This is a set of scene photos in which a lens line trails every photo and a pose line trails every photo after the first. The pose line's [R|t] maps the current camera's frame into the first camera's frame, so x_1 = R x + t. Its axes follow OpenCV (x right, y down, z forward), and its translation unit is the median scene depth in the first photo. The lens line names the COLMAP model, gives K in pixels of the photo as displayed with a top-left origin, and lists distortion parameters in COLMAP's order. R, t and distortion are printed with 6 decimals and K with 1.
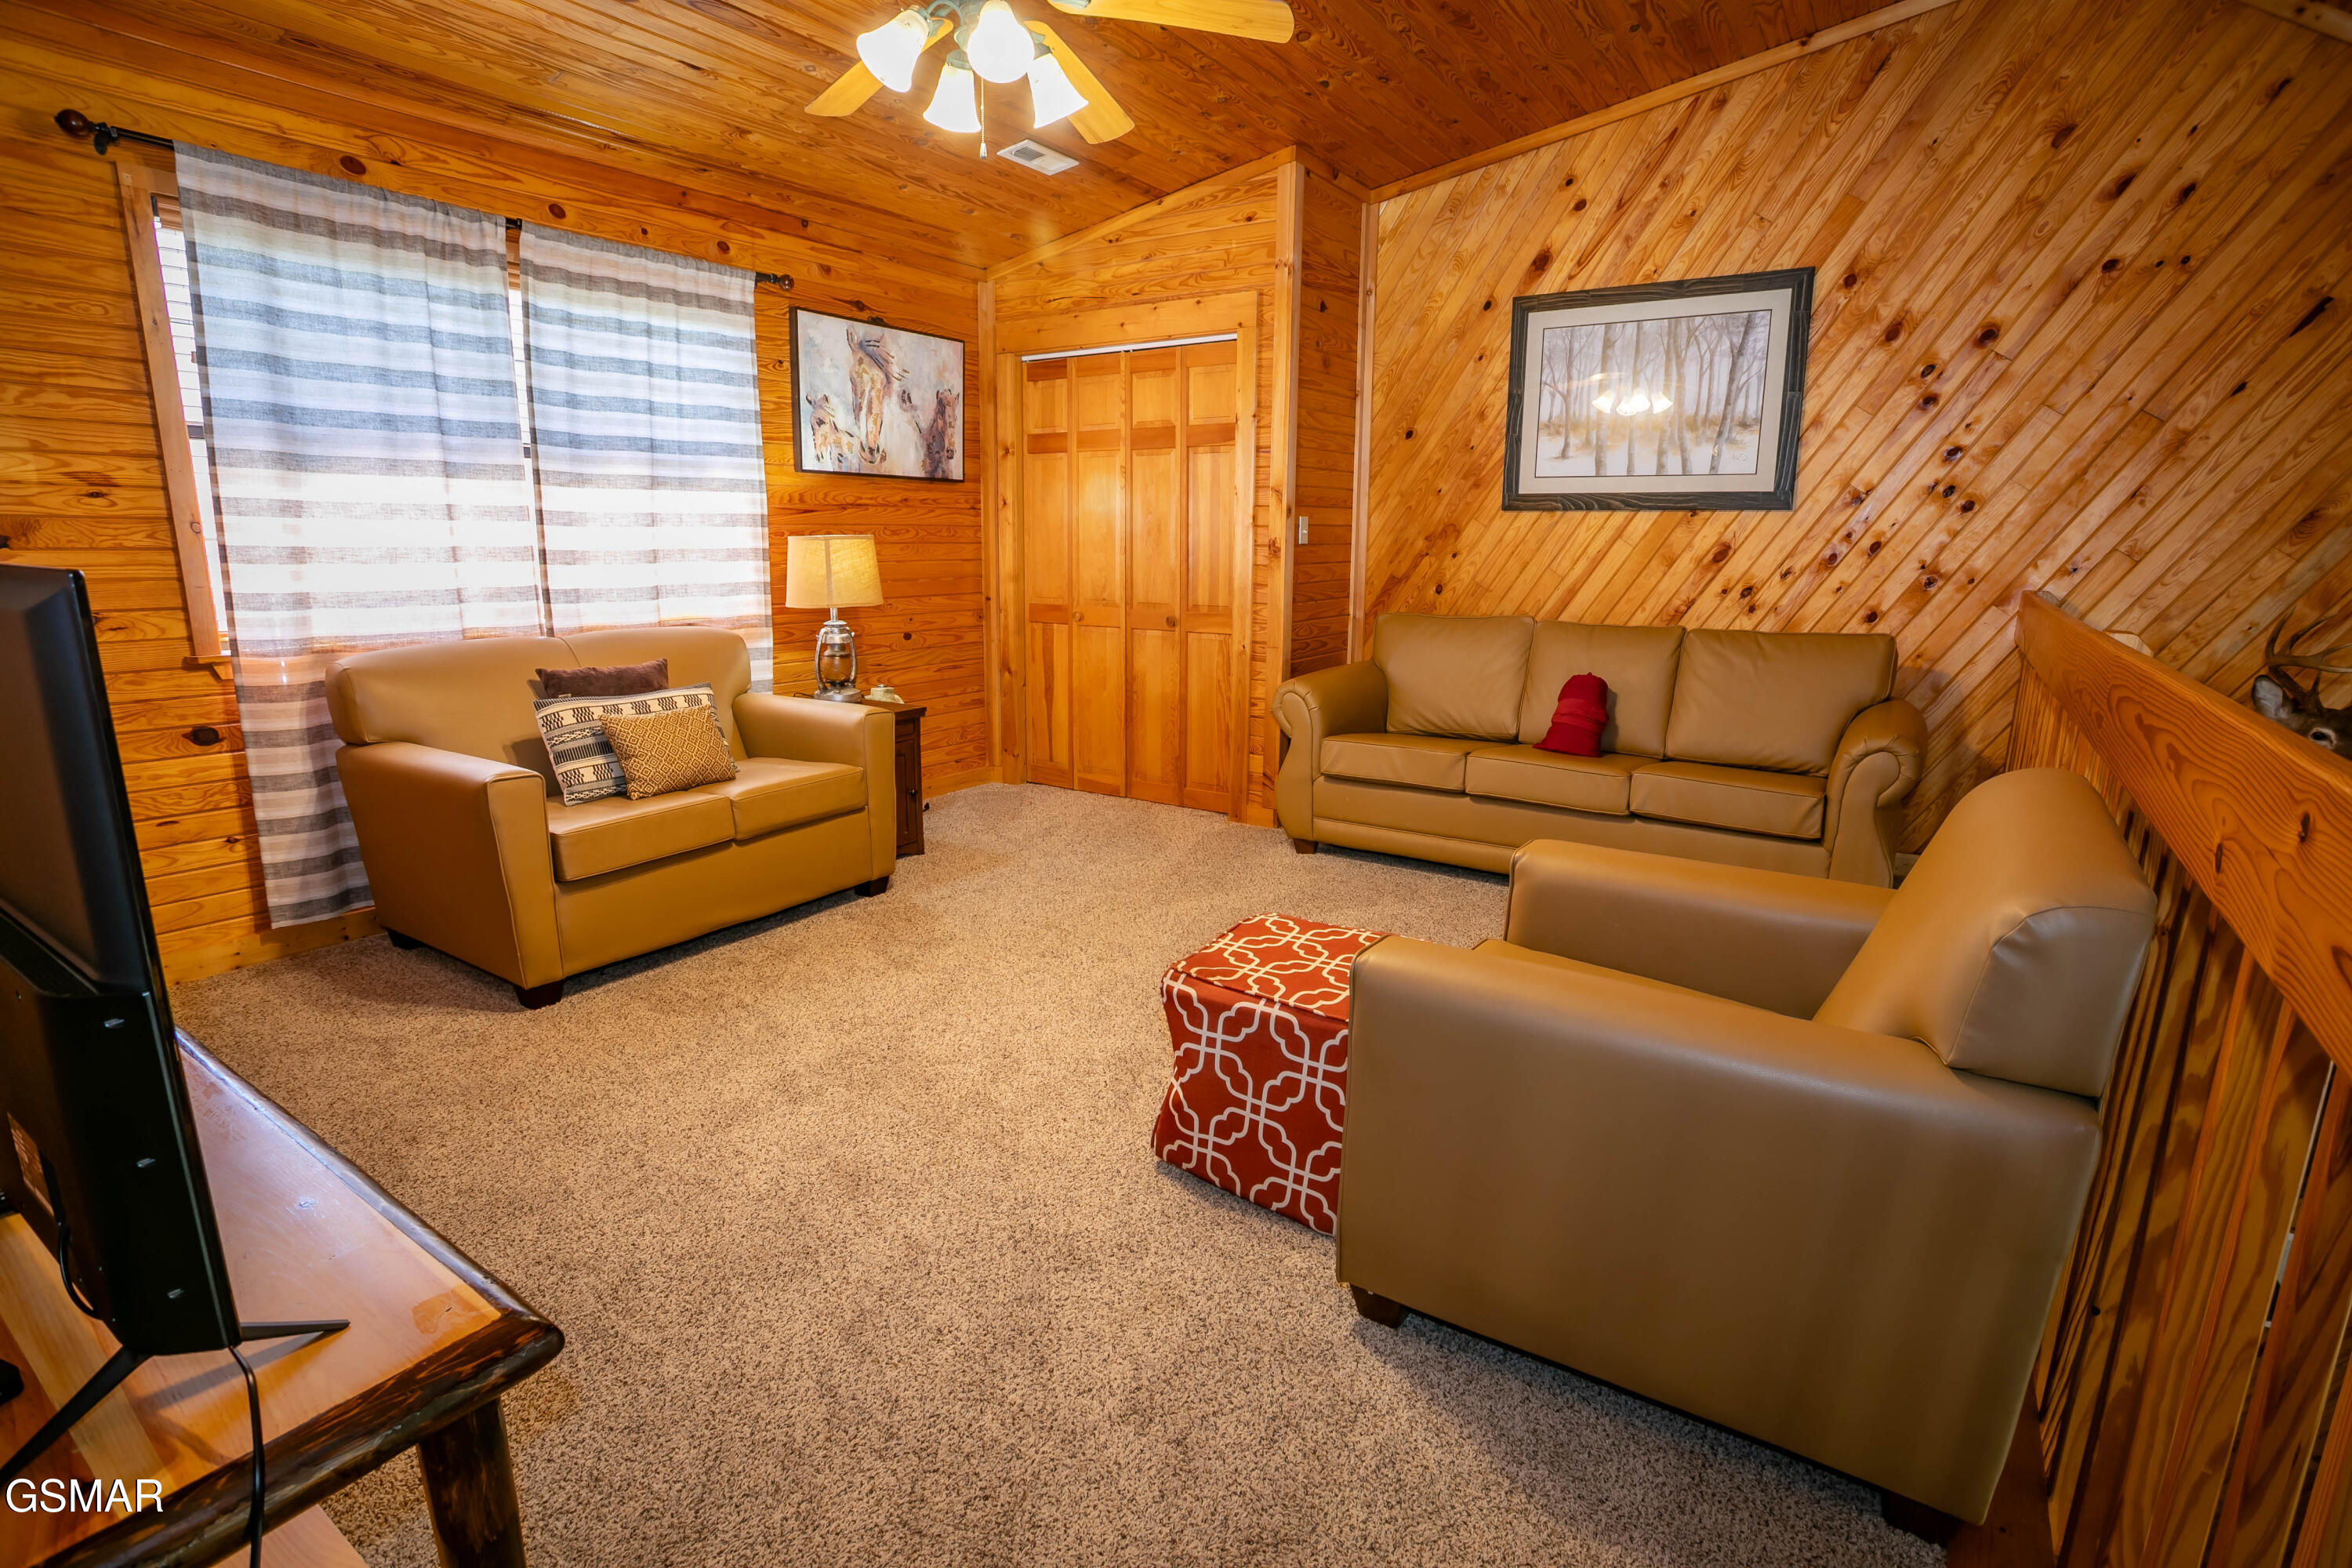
lens RADIAL K [[1169.2, 0, 1181.8], [0, 1169.2, 747.8], [0, 0, 1]] dist [-0.055197, 0.033115]
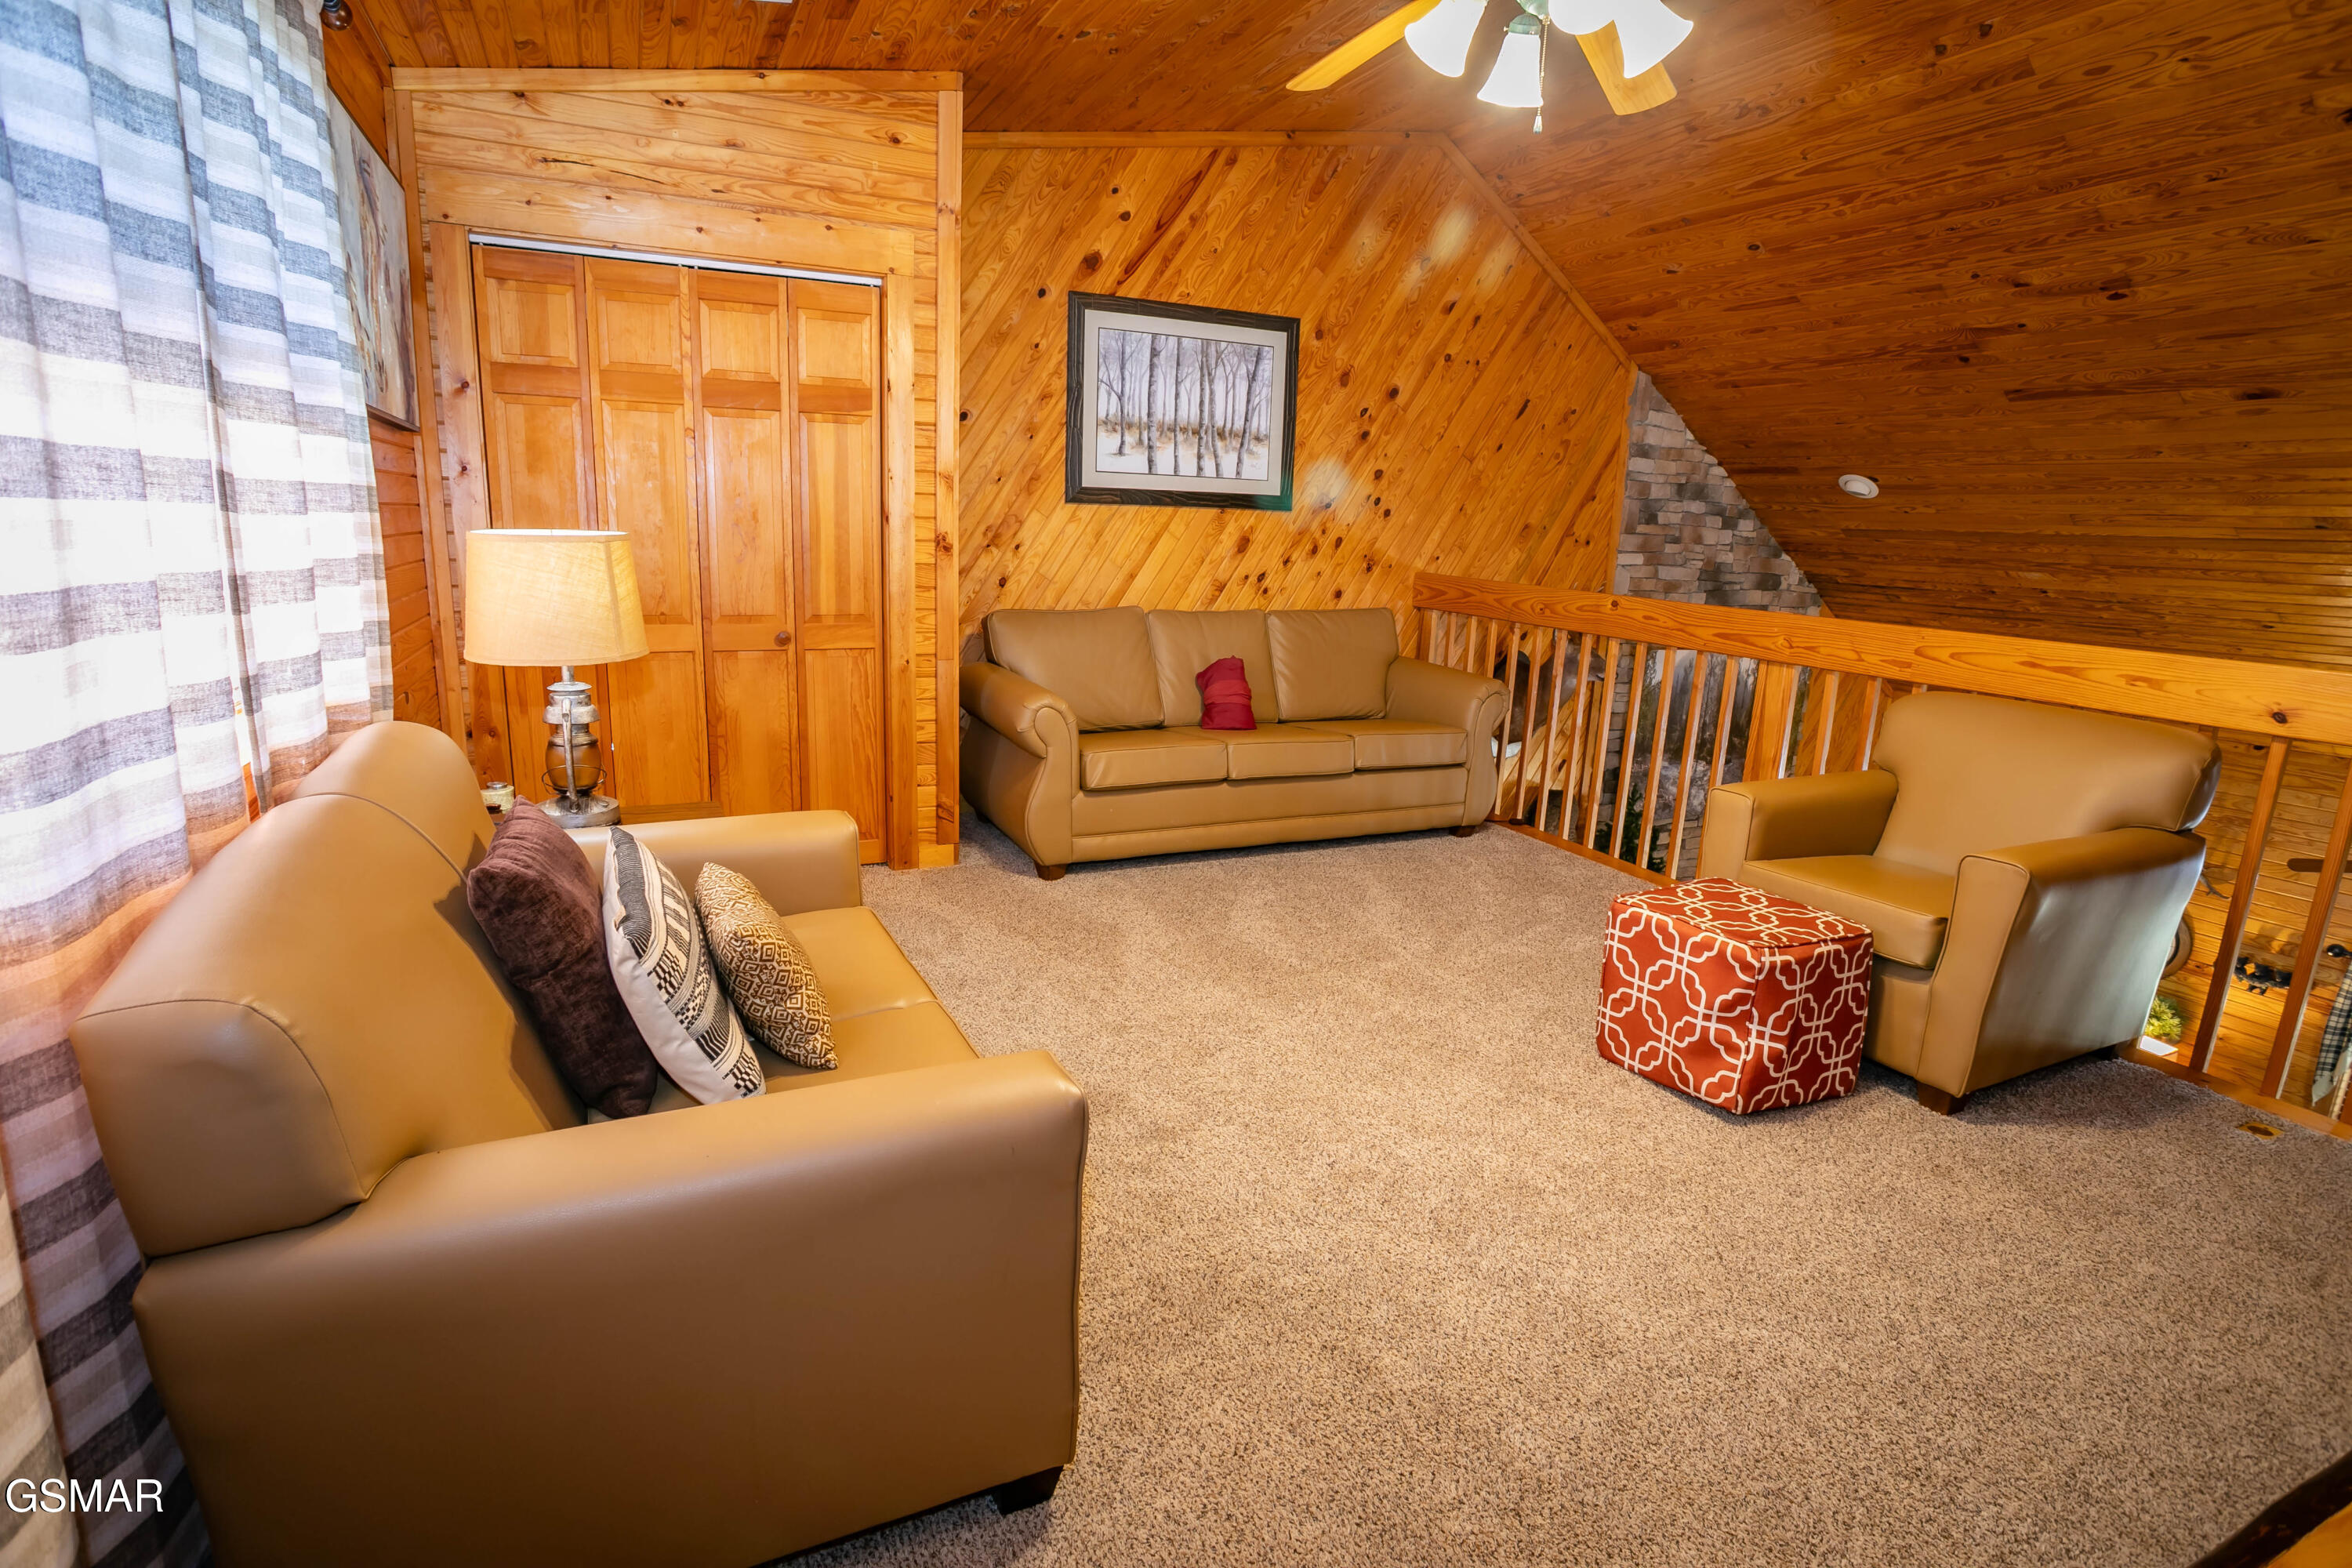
lens RADIAL K [[1169.2, 0, 1181.8], [0, 1169.2, 747.8], [0, 0, 1]] dist [-0.055197, 0.033115]
pose [[0.499546, -0.156892, 0.851962, -0.628318], [0.121798, 0.986414, 0.110236, -0.103573], [-0.857683, 0.048699, 0.511868, 0.450713]]
